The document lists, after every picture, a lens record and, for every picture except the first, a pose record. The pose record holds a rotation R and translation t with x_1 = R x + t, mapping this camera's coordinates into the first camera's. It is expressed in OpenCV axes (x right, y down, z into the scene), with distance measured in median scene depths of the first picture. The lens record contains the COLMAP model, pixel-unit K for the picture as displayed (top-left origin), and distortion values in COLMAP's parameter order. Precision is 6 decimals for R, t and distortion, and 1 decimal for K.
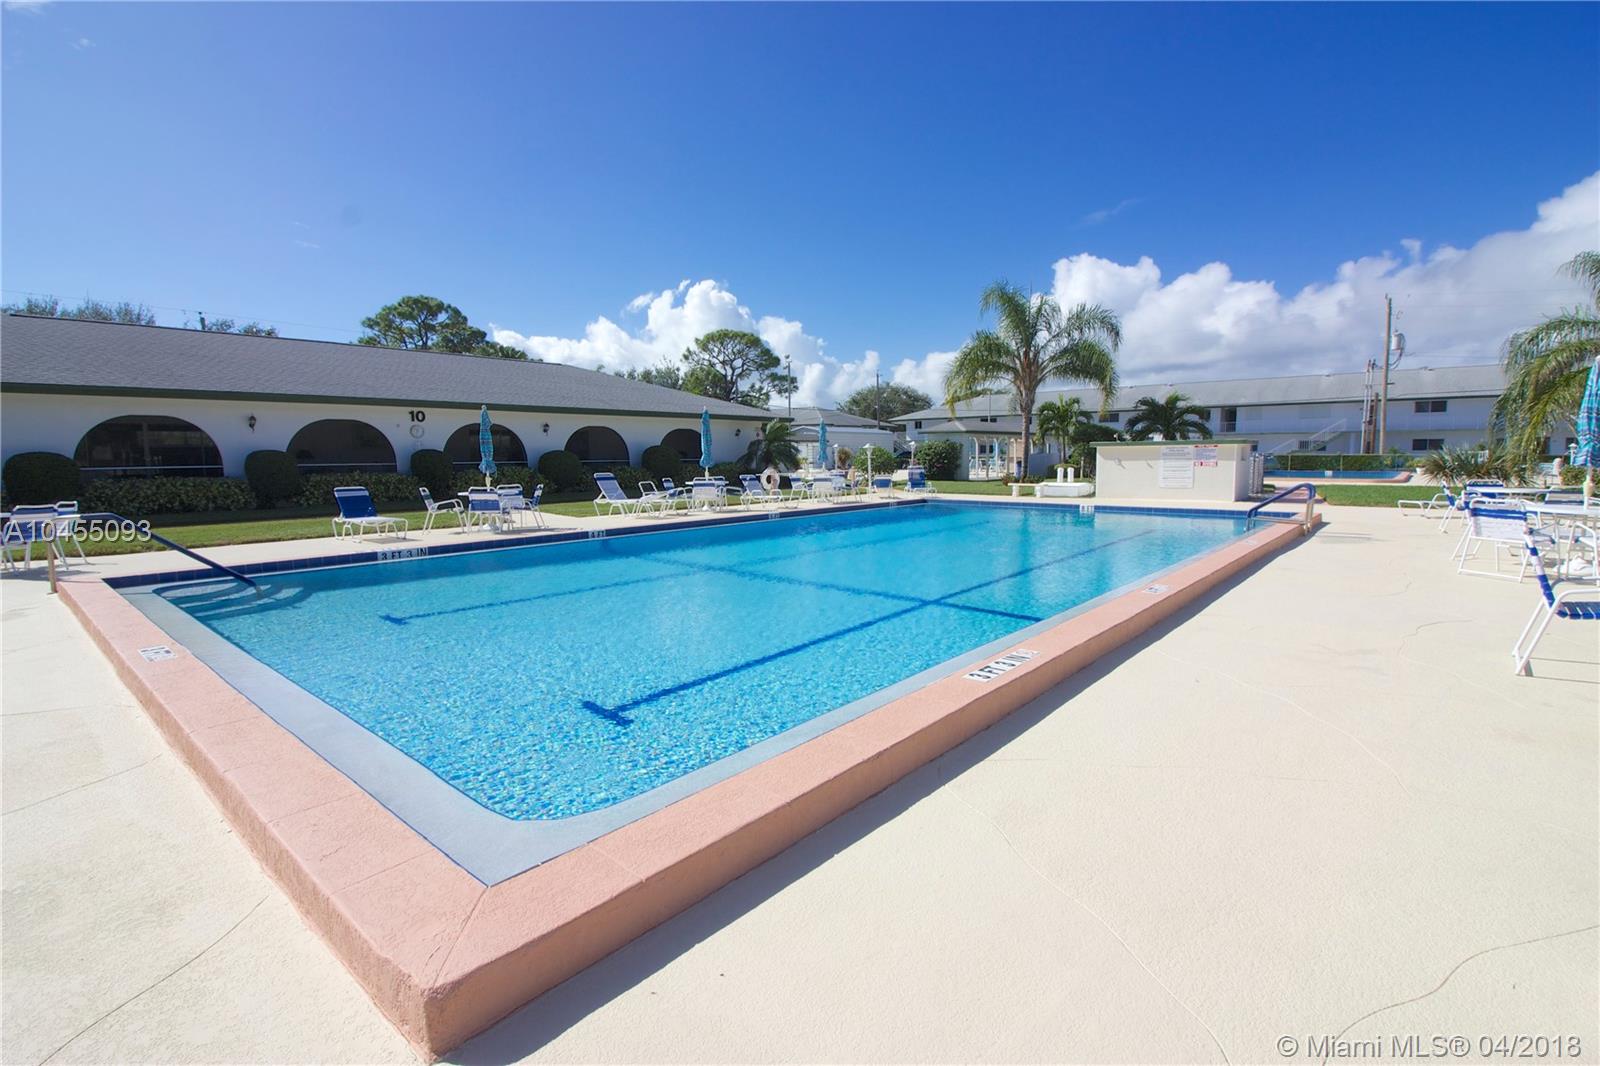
lens RADIAL K [[743.6, 0, 812.0], [0, 743.6, 540.5], [0, 0, 1]] dist [-0.016958, -0.005379]
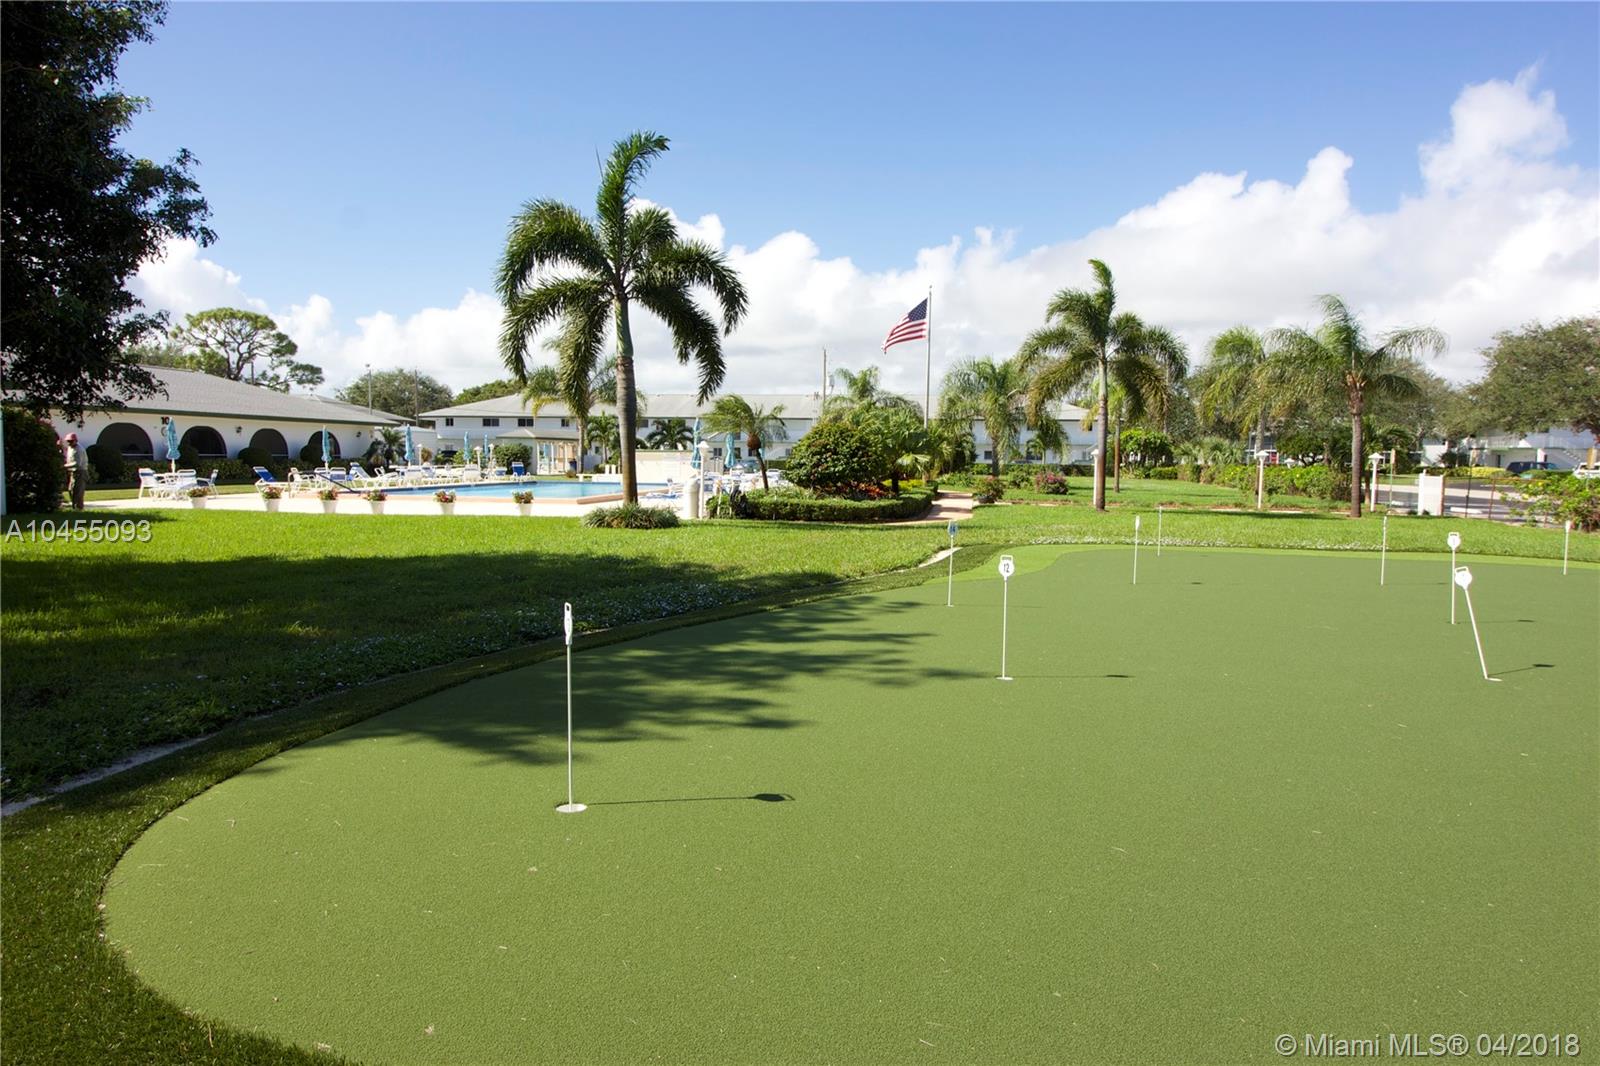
lens RADIAL K [[1012.1, 0, 805.2], [0, 1012.1, 535.7], [0, 0, 1]] dist [0.001304, -0.009880]
pose [[0.860700, -0.020239, 0.508709, -0.146559], [0.037934, 0.998981, -0.024437, 0.044025], [-0.507697, 0.040330, 0.860591, -0.385313]]
